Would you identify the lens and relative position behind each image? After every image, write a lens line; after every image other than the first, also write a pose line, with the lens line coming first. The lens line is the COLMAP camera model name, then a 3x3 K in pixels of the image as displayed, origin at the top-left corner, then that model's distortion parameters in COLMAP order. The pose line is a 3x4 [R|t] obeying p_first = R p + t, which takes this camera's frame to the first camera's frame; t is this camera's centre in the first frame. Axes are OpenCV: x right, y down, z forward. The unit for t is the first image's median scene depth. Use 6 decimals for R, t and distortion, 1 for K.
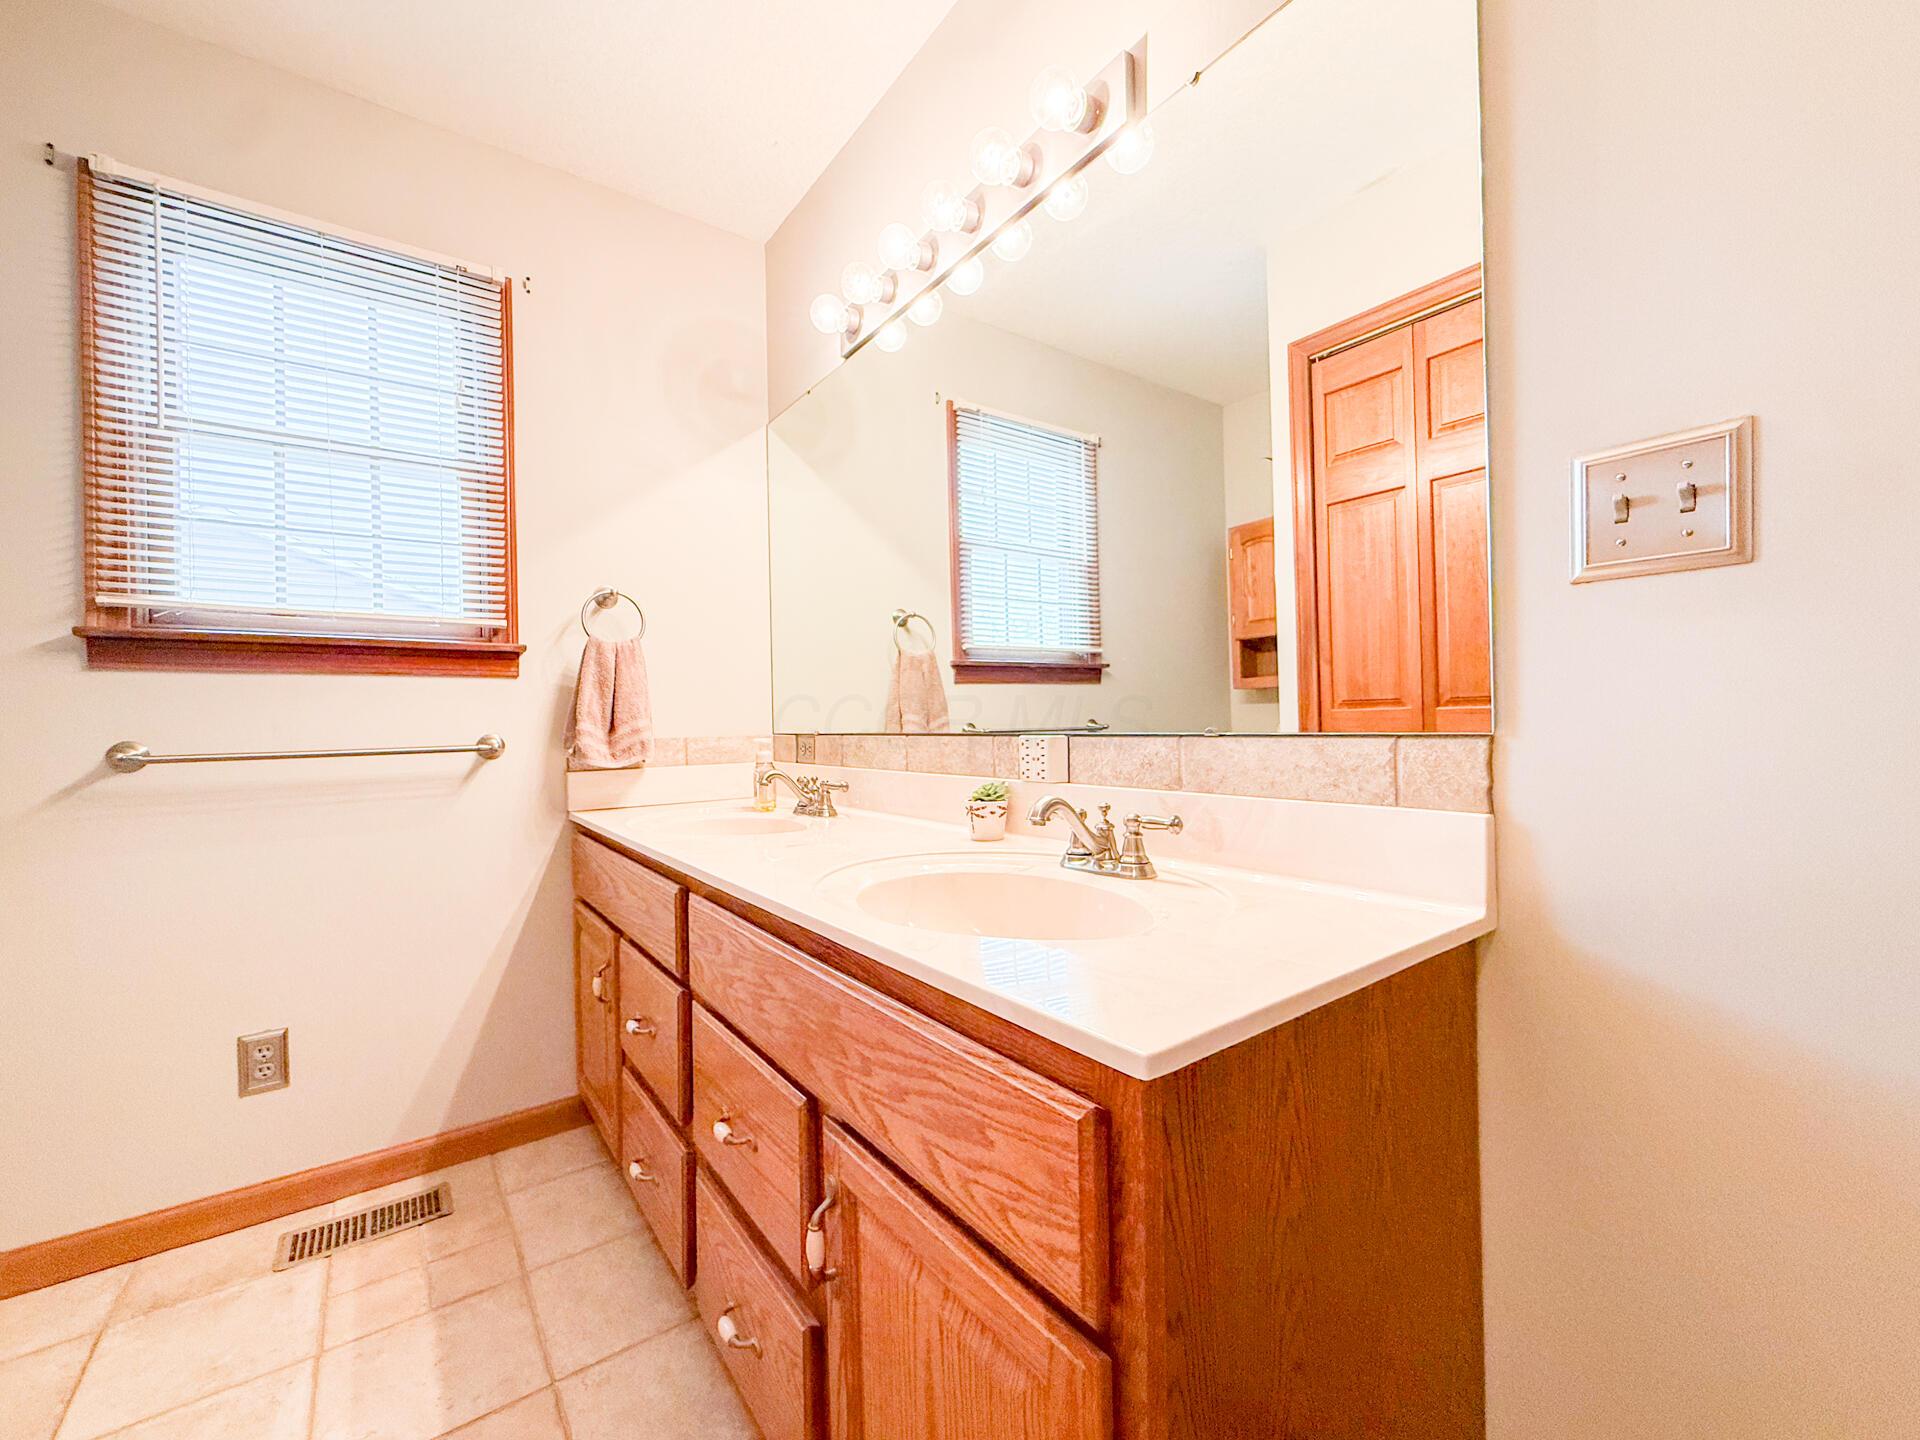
lens RADIAL K [[783.9, 0, 959.1], [0, 783.9, 723.4], [0, 0, 1]] dist [-0.002054, 0.000145]
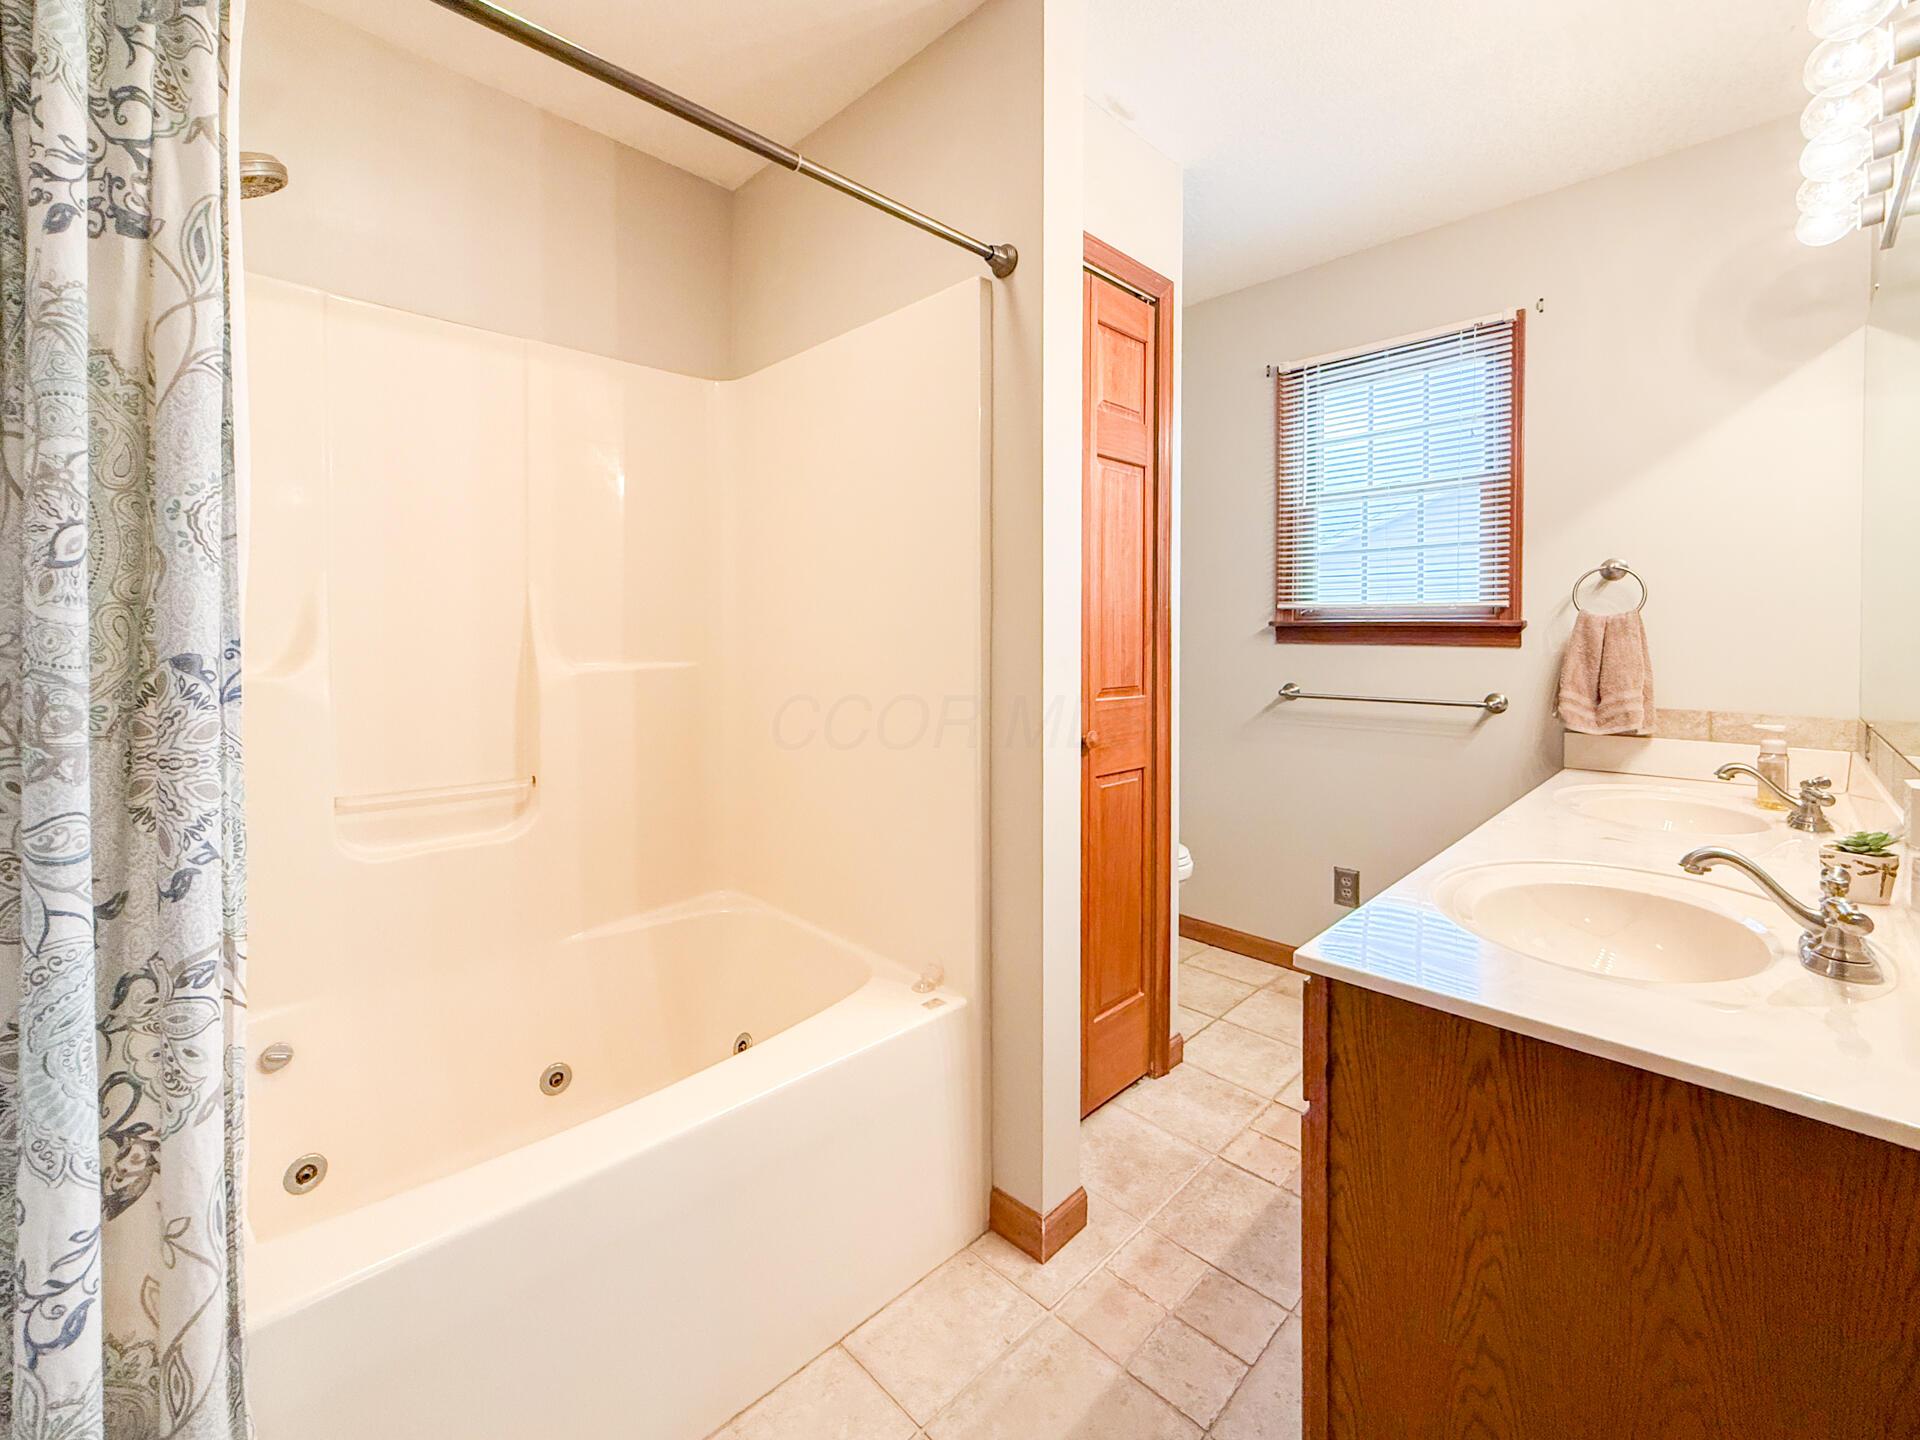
lens RADIAL K [[783.9, 0, 960.2], [0, 783.9, 719.8], [0, 0, 1]] dist [-0.002054, 0.000145]
pose [[0.144650, 0.121078, -0.982047, 0.500681], [-0.011678, 0.992625, 0.120662, -0.085667], [0.989414, -0.005986, 0.144997, -0.007480]]
